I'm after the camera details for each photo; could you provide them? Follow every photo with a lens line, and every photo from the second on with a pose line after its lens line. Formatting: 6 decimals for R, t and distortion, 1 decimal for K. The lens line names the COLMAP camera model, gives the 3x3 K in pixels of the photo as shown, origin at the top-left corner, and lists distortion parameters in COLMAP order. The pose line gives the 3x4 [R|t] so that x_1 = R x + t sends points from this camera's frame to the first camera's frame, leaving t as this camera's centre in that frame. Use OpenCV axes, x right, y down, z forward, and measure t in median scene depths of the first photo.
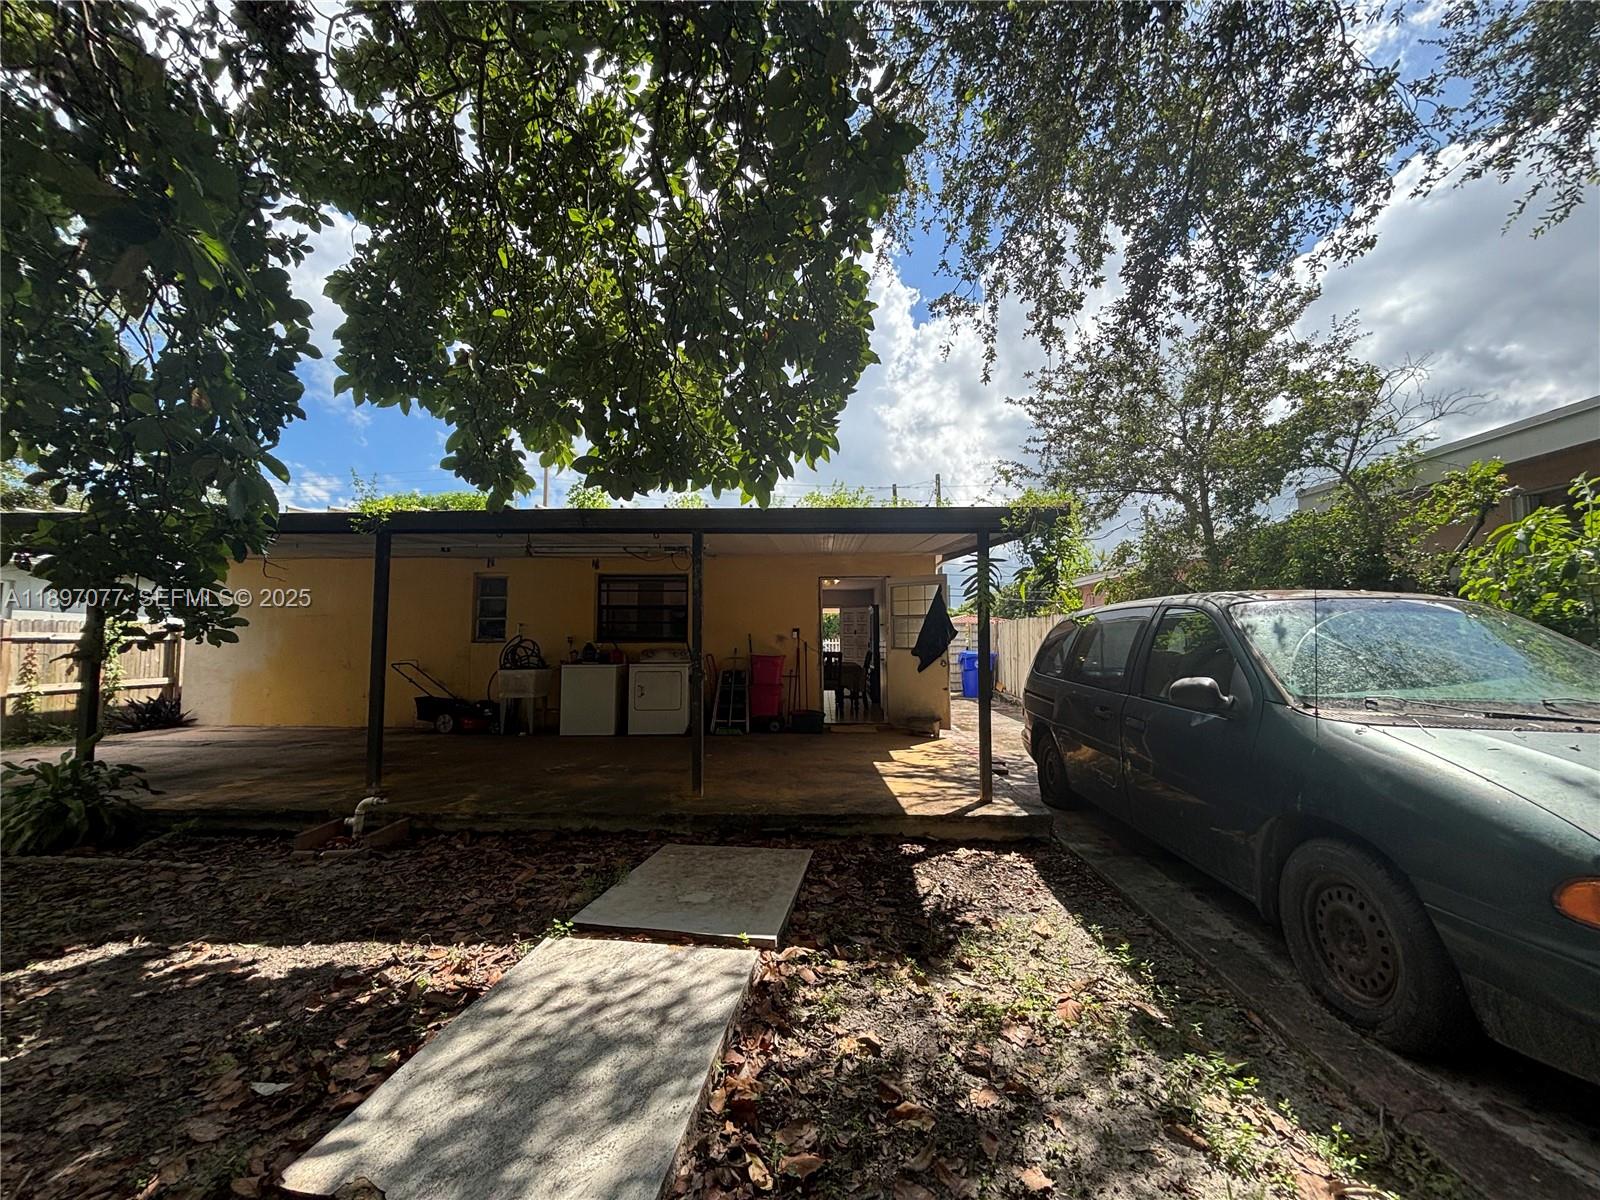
lens RADIAL K [[686.0, 0, 800.0], [0, 686.0, 600.0], [0, 0, 1]] dist [-0.000653, -0.000185]
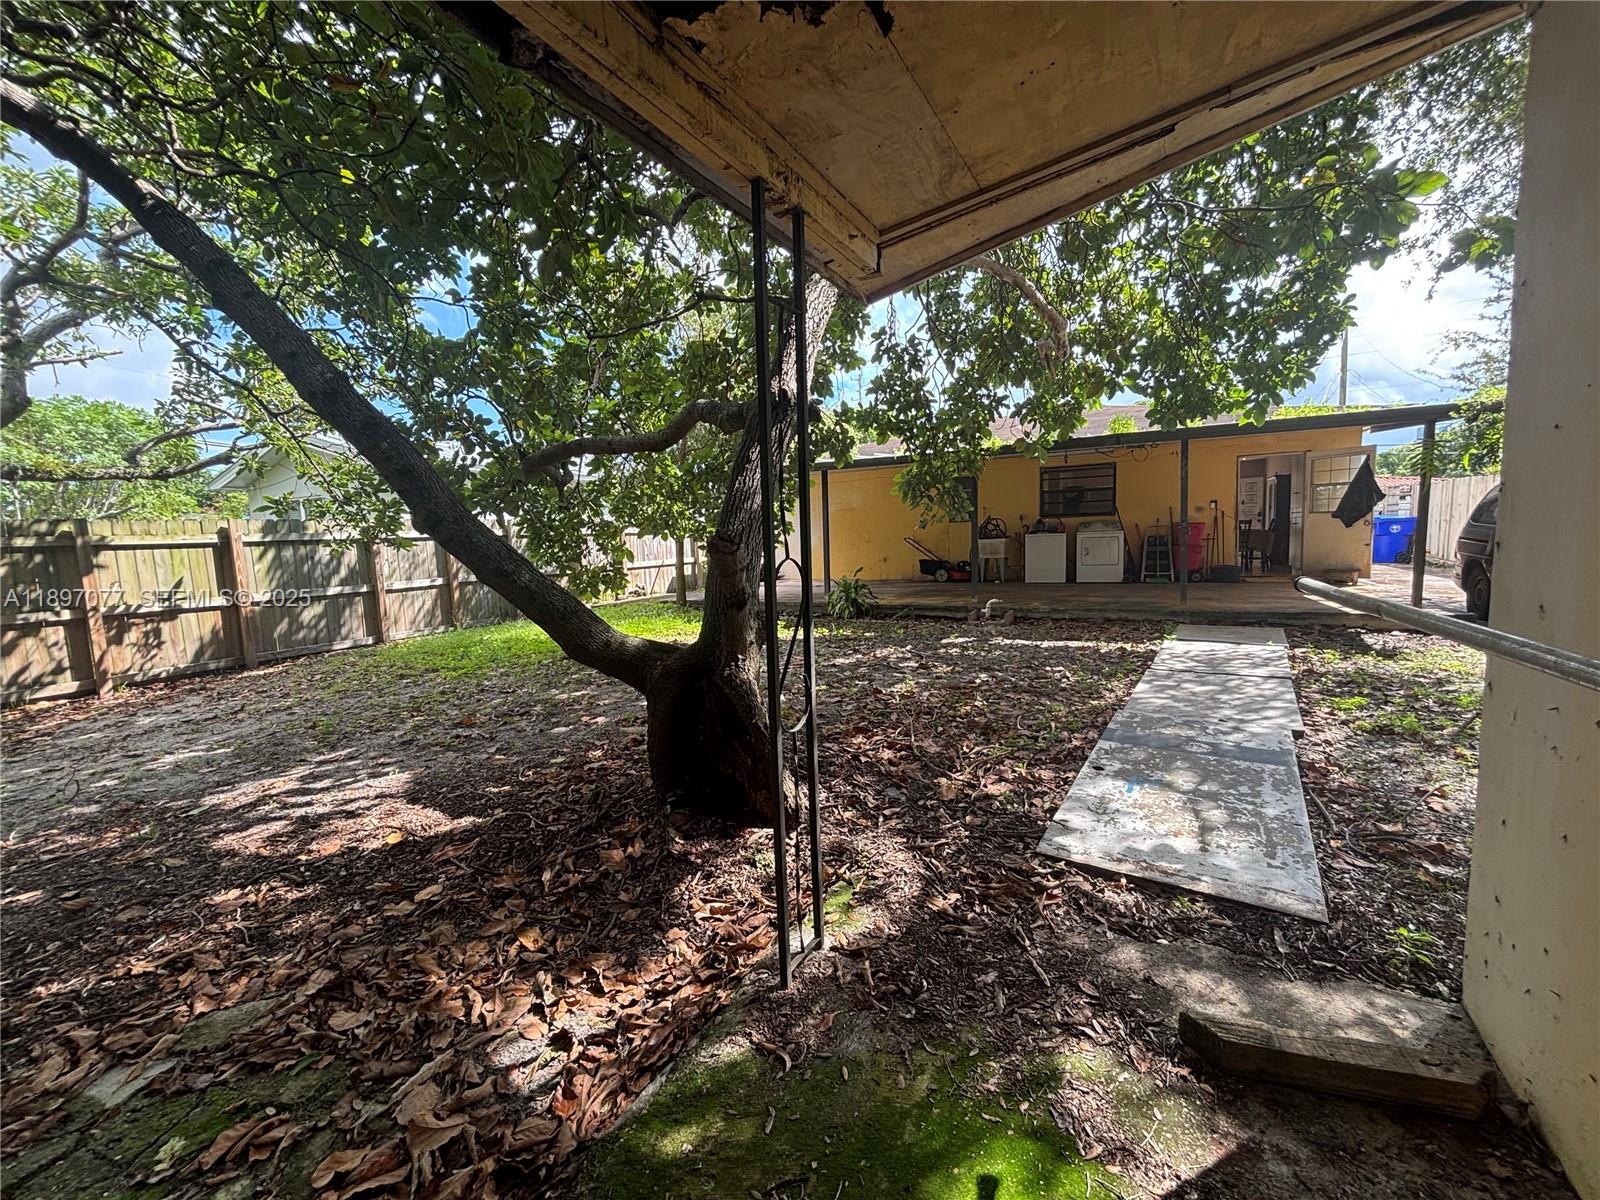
lens RADIAL K [[686.0, 0, 800.0], [0, 686.0, 600.0], [0, 0, 1]] dist [-0.000653, -0.000185]
pose [[0.897366, 0.011911, -0.441125, -0.134664], [0.061740, 0.986415, 0.152231, -0.014949], [0.436946, -0.163842, 0.884440, -0.441099]]
